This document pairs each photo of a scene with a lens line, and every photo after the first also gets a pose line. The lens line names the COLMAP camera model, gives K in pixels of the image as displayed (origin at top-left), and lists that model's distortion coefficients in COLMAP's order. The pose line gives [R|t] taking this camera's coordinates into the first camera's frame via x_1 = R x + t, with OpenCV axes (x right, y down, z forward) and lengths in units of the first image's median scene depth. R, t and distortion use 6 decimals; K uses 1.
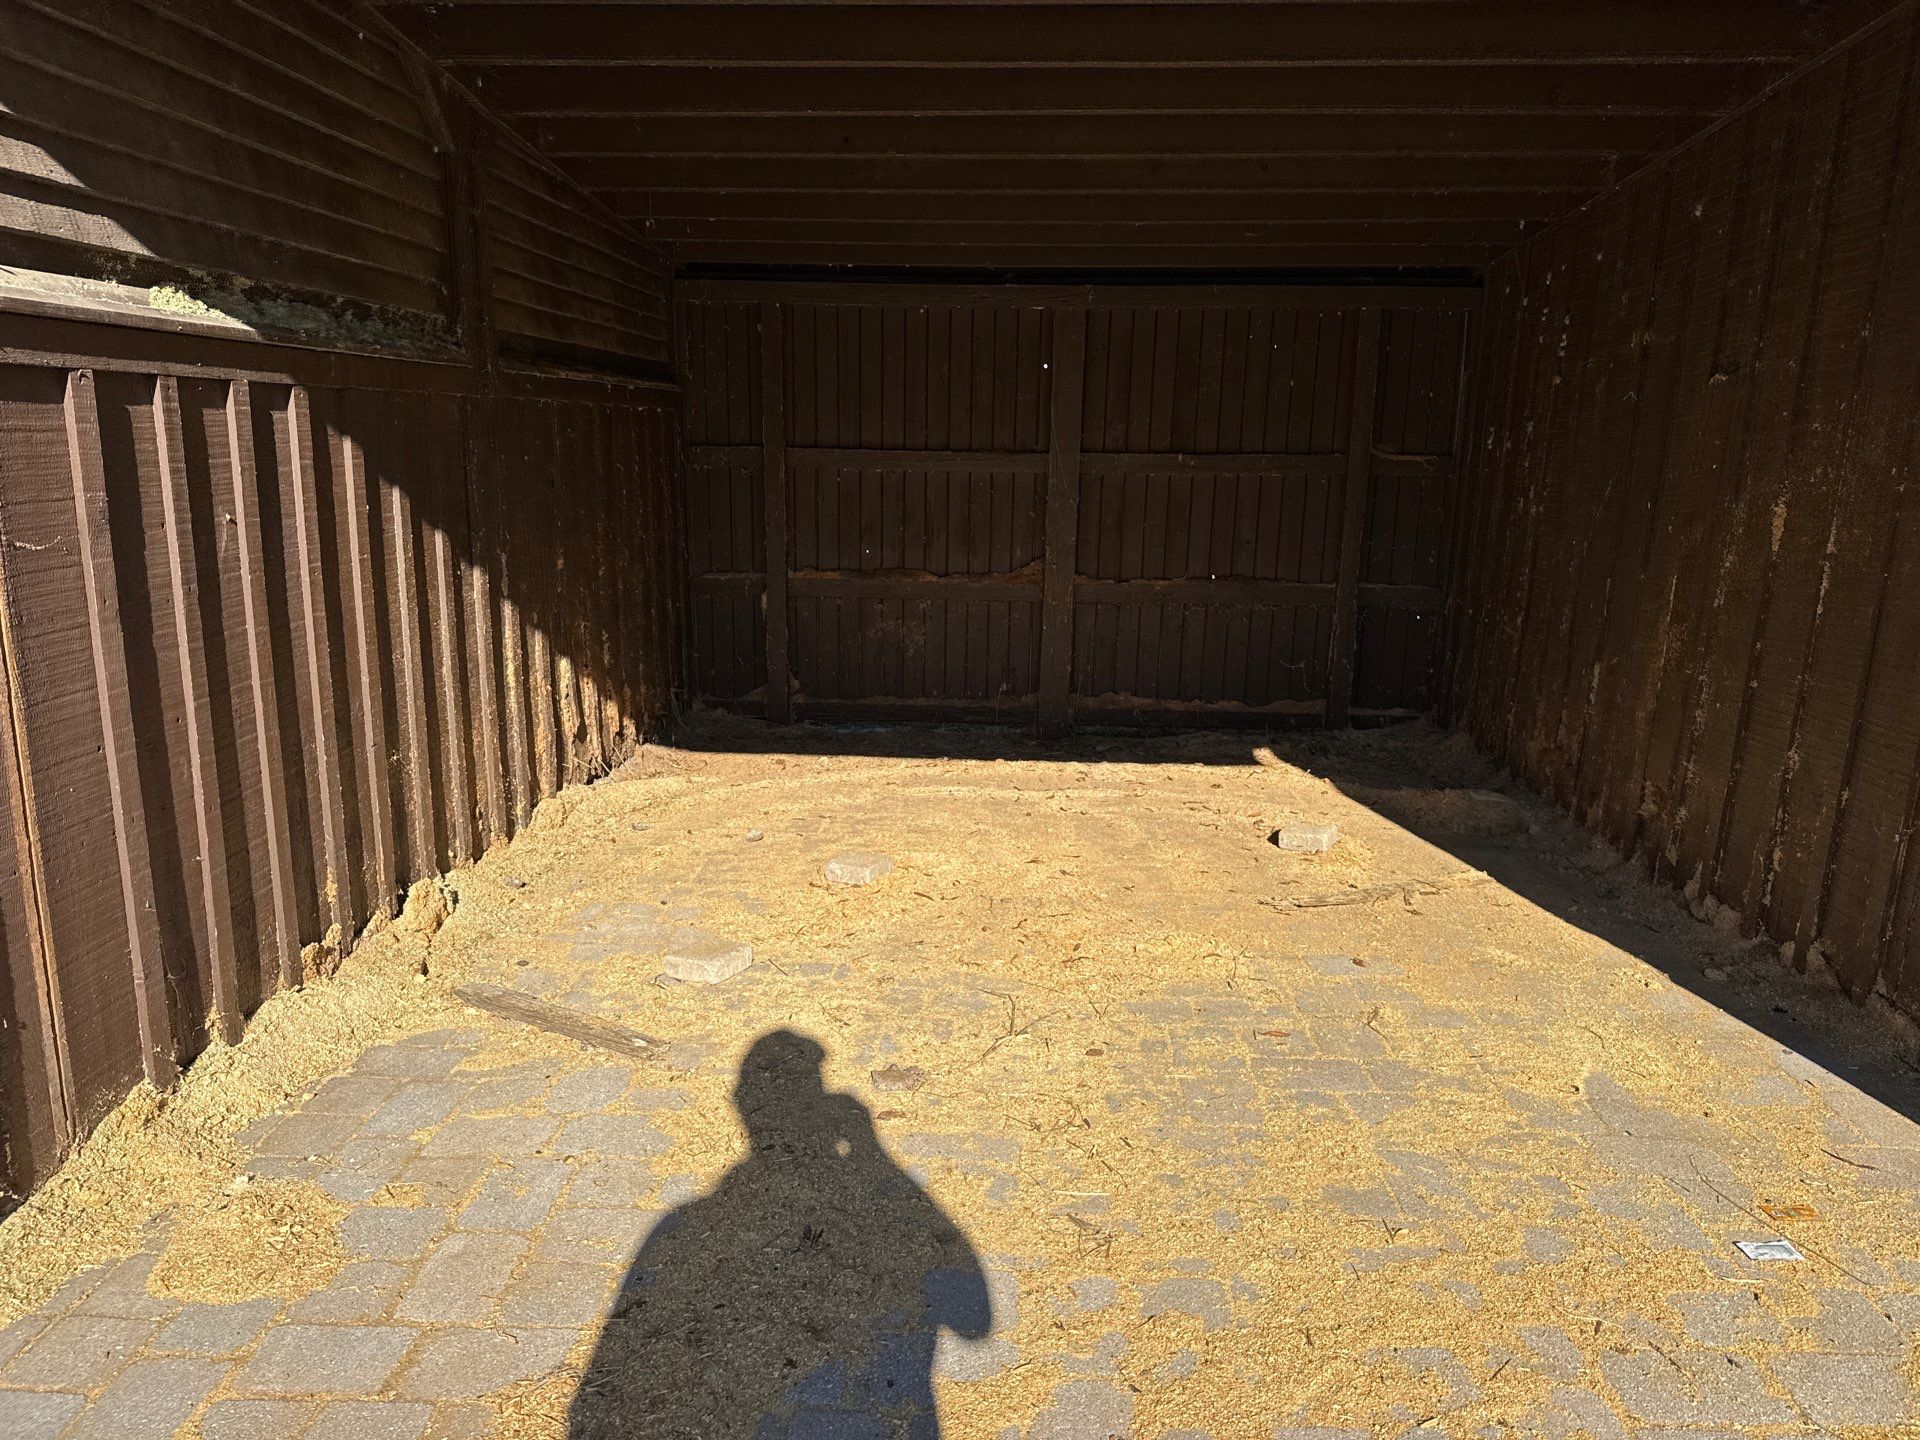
lens RADIAL K [[1360.3, 0, 946.8], [0, 1360.3, 720.0], [0, 0, 1]] dist [0.053688, -0.064816]
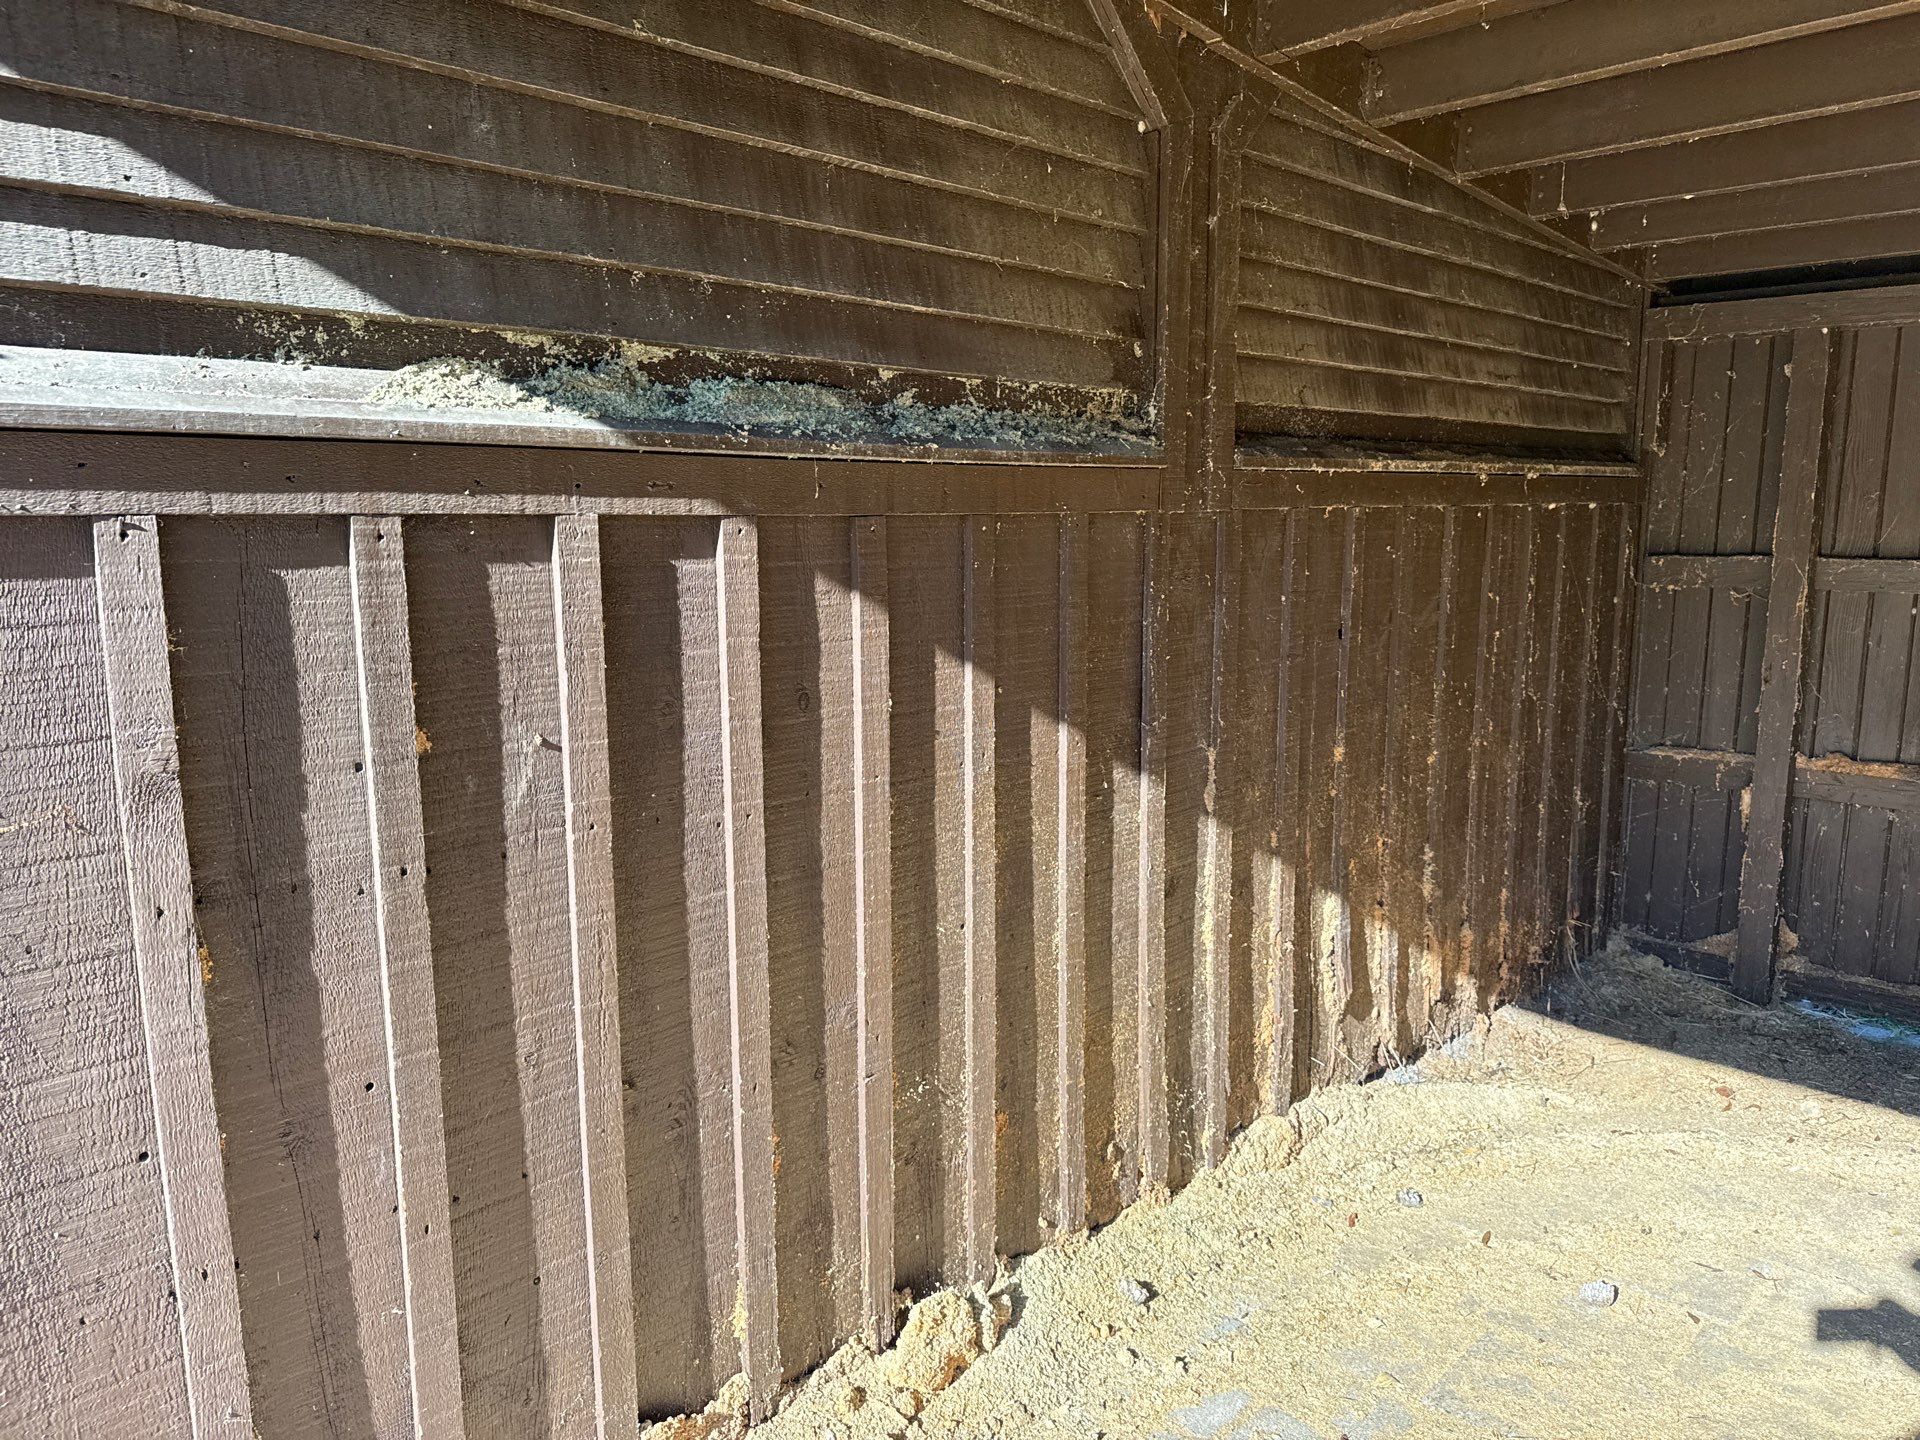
lens RADIAL K [[1360.3, 0, 961.5], [0, 1360.3, 747.4], [0, 0, 1]] dist [0.053688, -0.064816]
pose [[0.754281, 0.088557, -0.650552, 0.004183], [-0.114839, 0.993382, 0.002075, -0.105209], [0.646430, 0.073144, 0.759459, 0.417971]]
